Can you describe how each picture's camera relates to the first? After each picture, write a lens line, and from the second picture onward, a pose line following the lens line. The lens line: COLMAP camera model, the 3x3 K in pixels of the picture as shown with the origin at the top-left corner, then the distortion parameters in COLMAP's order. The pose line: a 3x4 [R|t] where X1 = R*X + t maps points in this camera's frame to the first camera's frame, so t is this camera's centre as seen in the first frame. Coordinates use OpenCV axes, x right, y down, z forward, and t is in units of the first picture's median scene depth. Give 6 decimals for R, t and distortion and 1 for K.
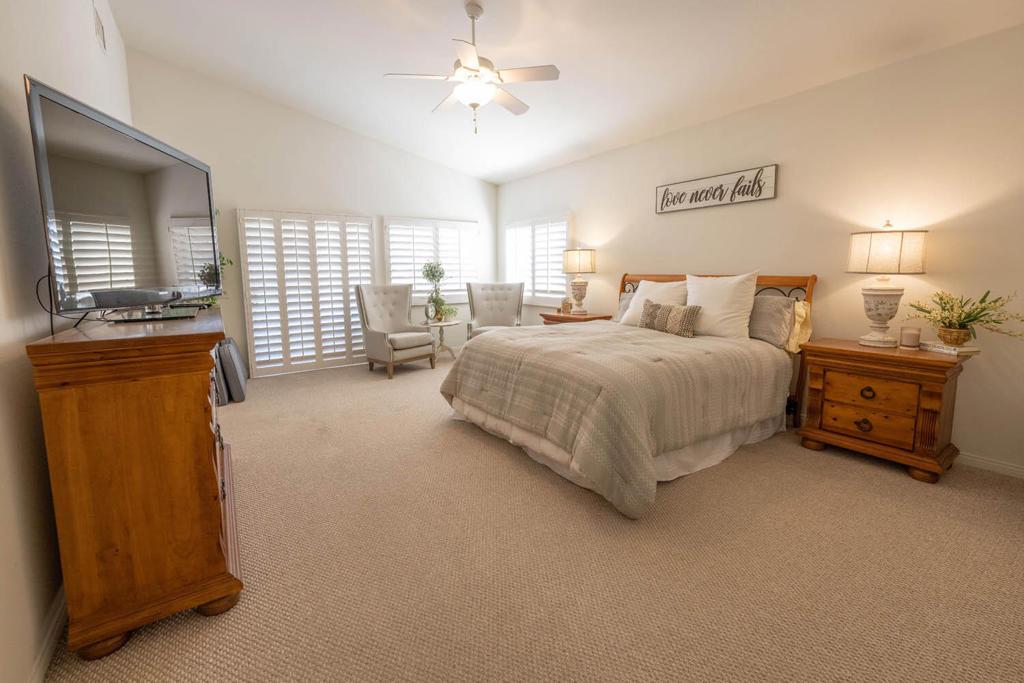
lens RADIAL K [[403.5, 0, 466.6], [0, 403.5, 312.6], [0, 0, 1]] dist [0.000275, 0.000036]
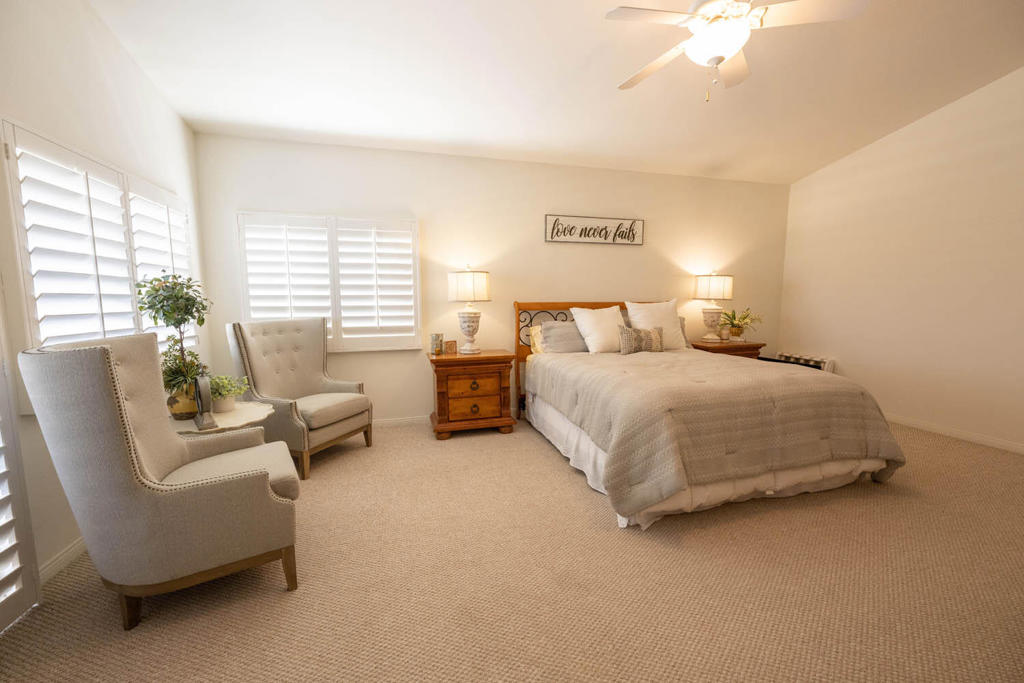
lens RADIAL K [[403.5, 0, 516.3], [0, 403.5, 348.8], [0, 0, 1]] dist [0.000275, 0.000036]
pose [[0.292367, -0.114721, 0.949400, -0.463668], [0.101377, 0.990902, 0.088517, -0.066470], [-0.950918, 0.070368, 0.301337, 0.679560]]
